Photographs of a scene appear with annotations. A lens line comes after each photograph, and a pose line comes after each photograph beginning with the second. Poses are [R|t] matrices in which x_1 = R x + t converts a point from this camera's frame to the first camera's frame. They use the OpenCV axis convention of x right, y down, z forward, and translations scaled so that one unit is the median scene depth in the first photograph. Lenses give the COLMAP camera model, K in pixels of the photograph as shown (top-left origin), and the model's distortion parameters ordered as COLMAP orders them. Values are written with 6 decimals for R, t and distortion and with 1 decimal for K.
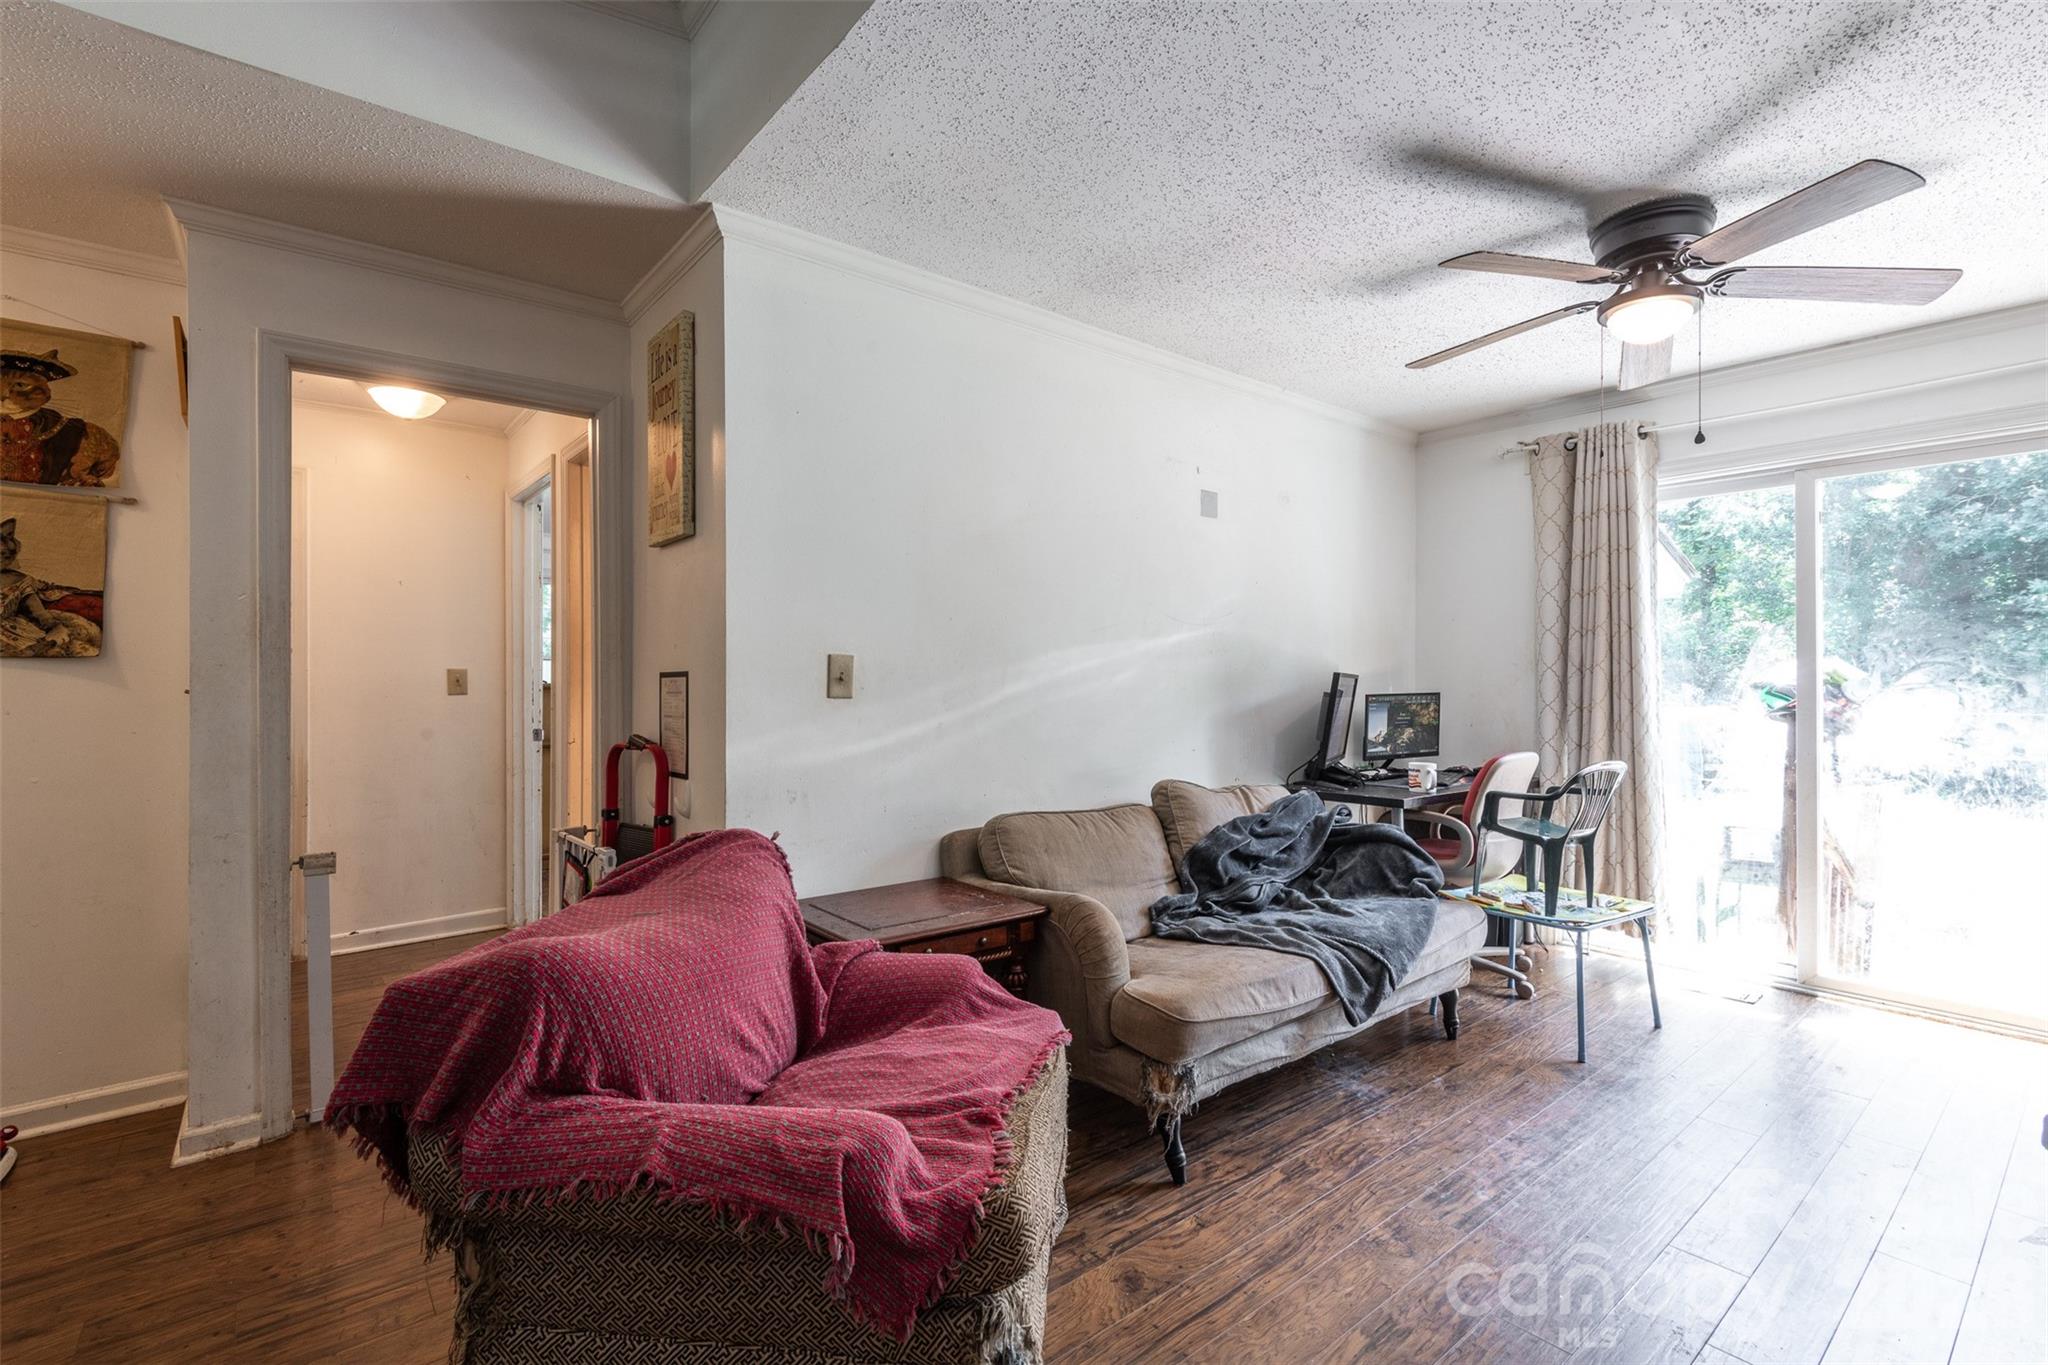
lens RADIAL K [[940.3, 0, 1085.4], [0, 940.3, 679.4], [0, 0, 1]] dist [-0.000198, -0.000348]
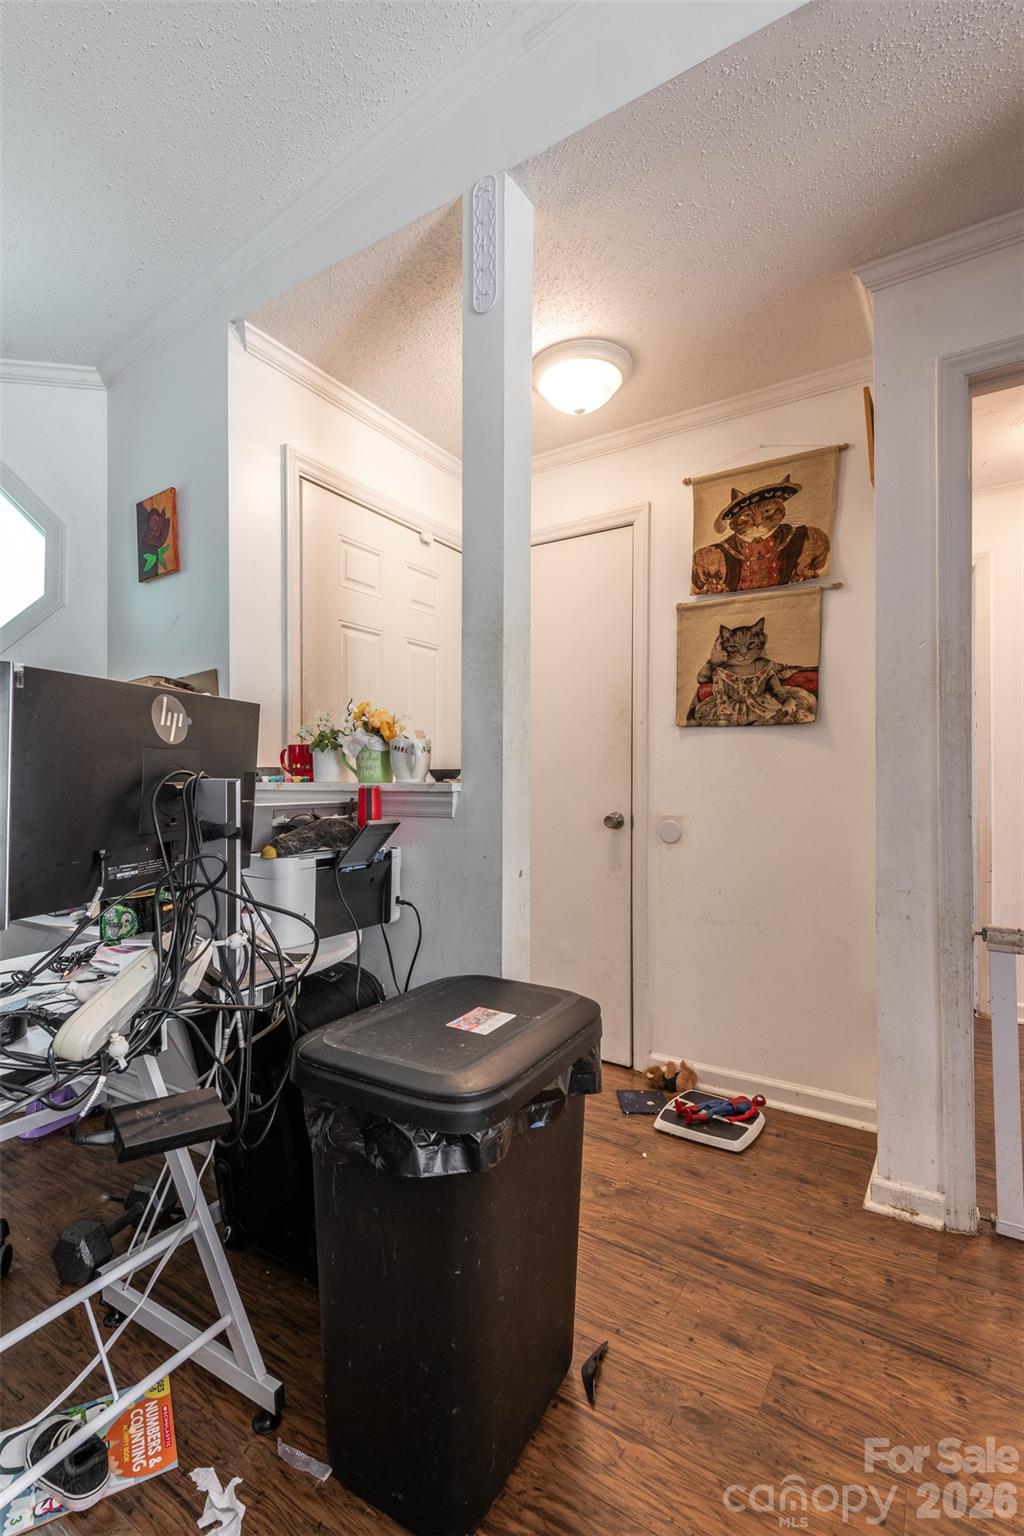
lens RADIAL K [[731.4, 0, 429.4], [0, 731.4, 771.6], [0, 0, 1]] dist [0.029883, -0.015507]
pose [[0.230890, -0.006934, -0.972955, -0.270726], [-0.001611, 0.999971, -0.007509, 0.046548], [0.972979, 0.003301, 0.230872, 0.324902]]
